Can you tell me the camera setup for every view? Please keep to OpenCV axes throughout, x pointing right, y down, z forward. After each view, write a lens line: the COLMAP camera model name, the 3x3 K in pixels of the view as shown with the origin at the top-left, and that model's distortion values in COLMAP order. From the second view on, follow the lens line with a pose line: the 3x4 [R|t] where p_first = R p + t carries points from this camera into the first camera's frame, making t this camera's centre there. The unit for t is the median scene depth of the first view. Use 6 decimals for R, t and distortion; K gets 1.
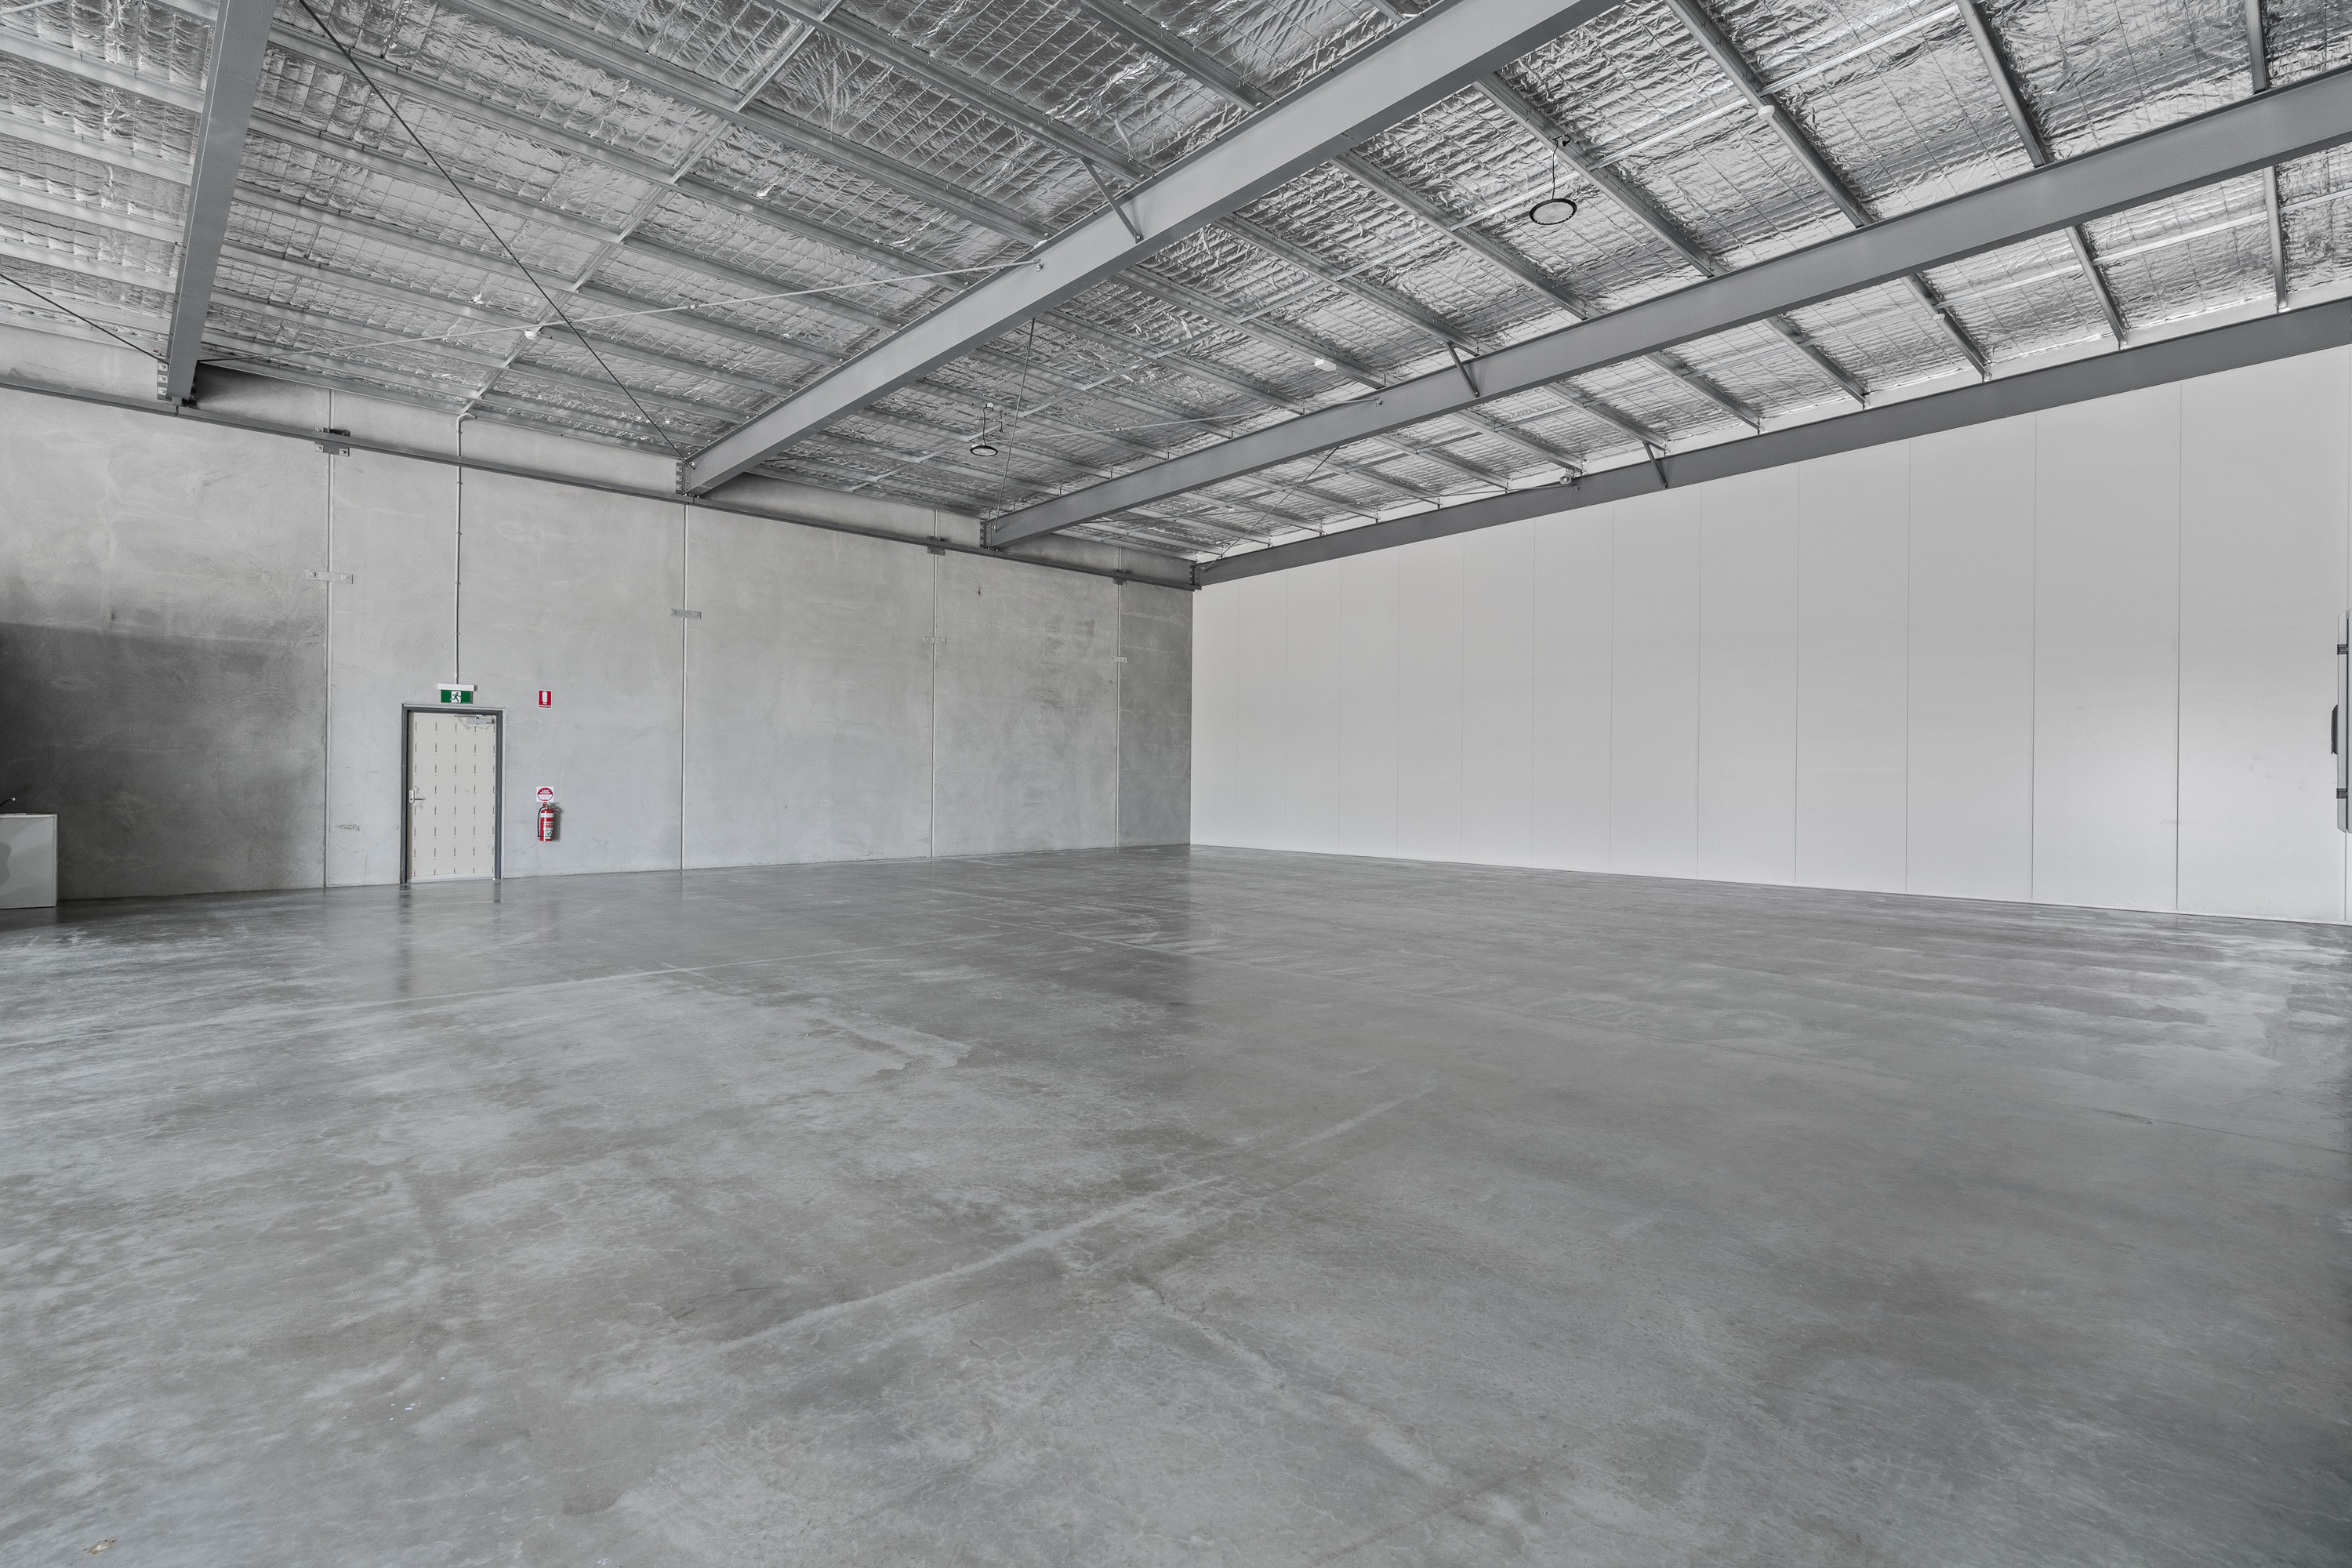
lens RADIAL K [[1087.7, 0, 1197.4], [0, 1087.7, 773.0], [0, 0, 1]] dist [-0.001553, -0.001012]
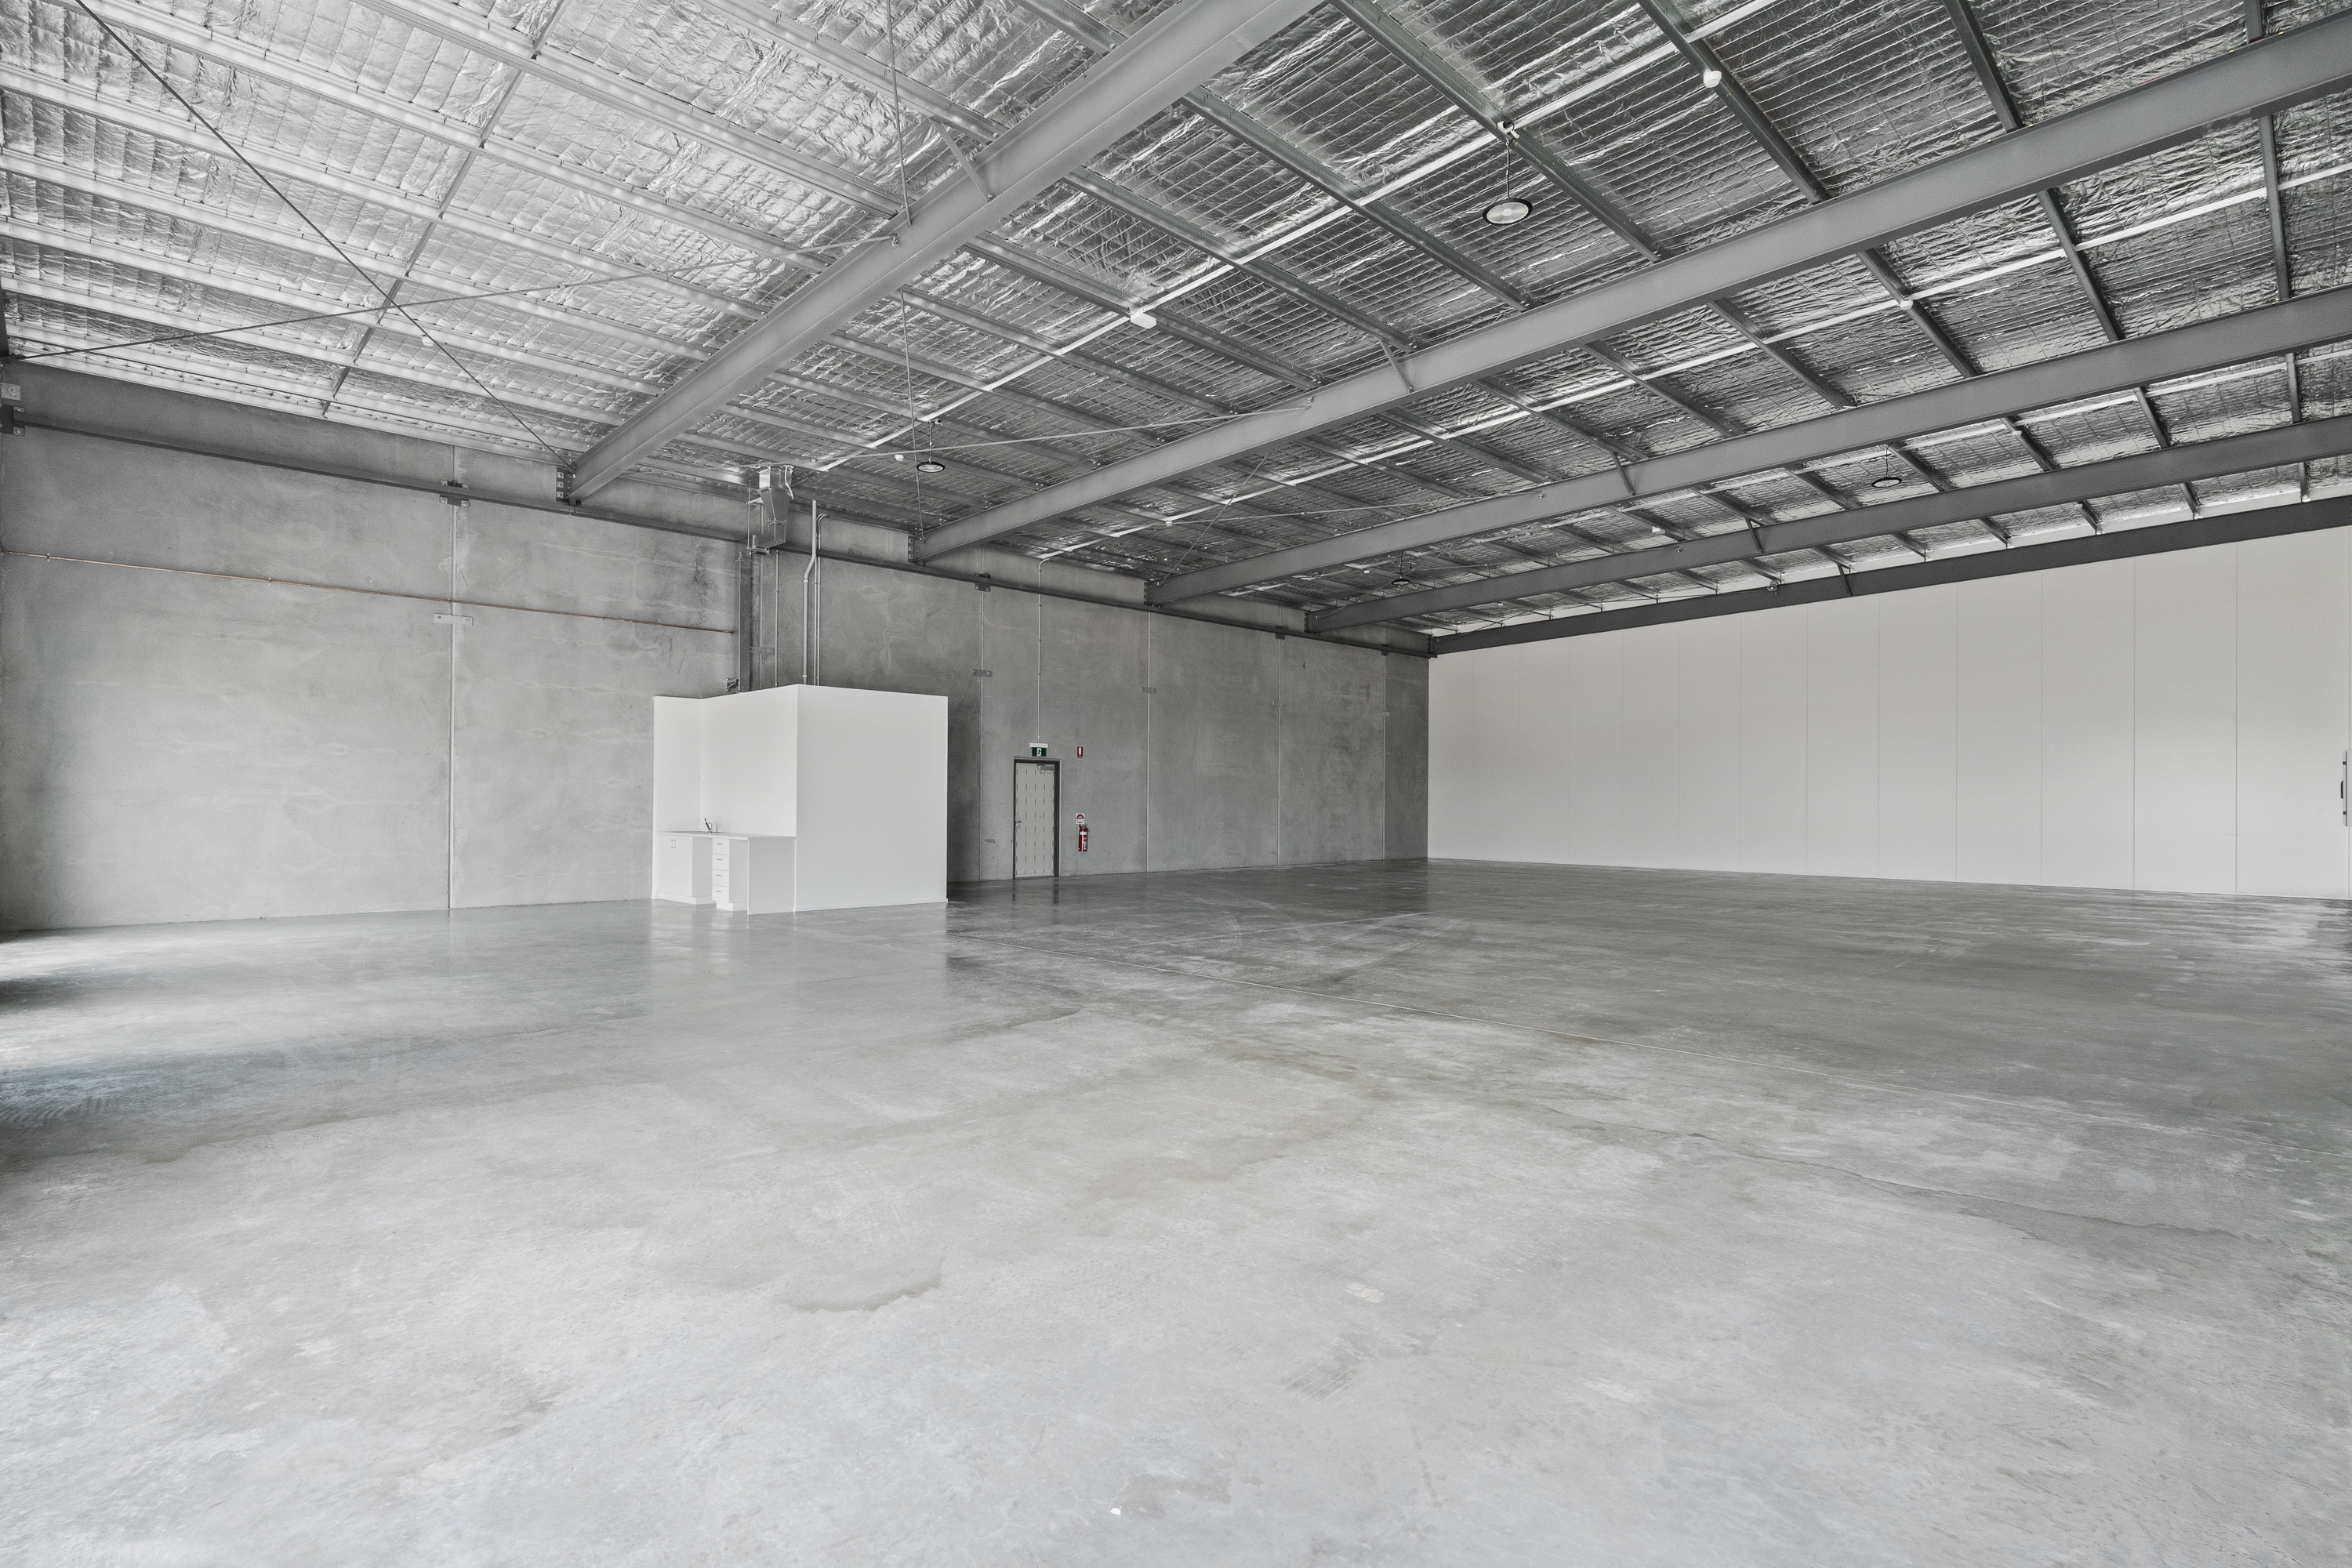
lens RADIAL K [[1087.7, 0, 1171.7], [0, 1087.7, 798.7], [0, 0, 1]] dist [-0.001553, -0.001012]
pose [[0.999890, -0.002085, -0.014666, -0.333697], [0.002079, 0.999998, -0.000380, -0.004251], [0.014667, 0.000350, 0.999892, -0.320114]]
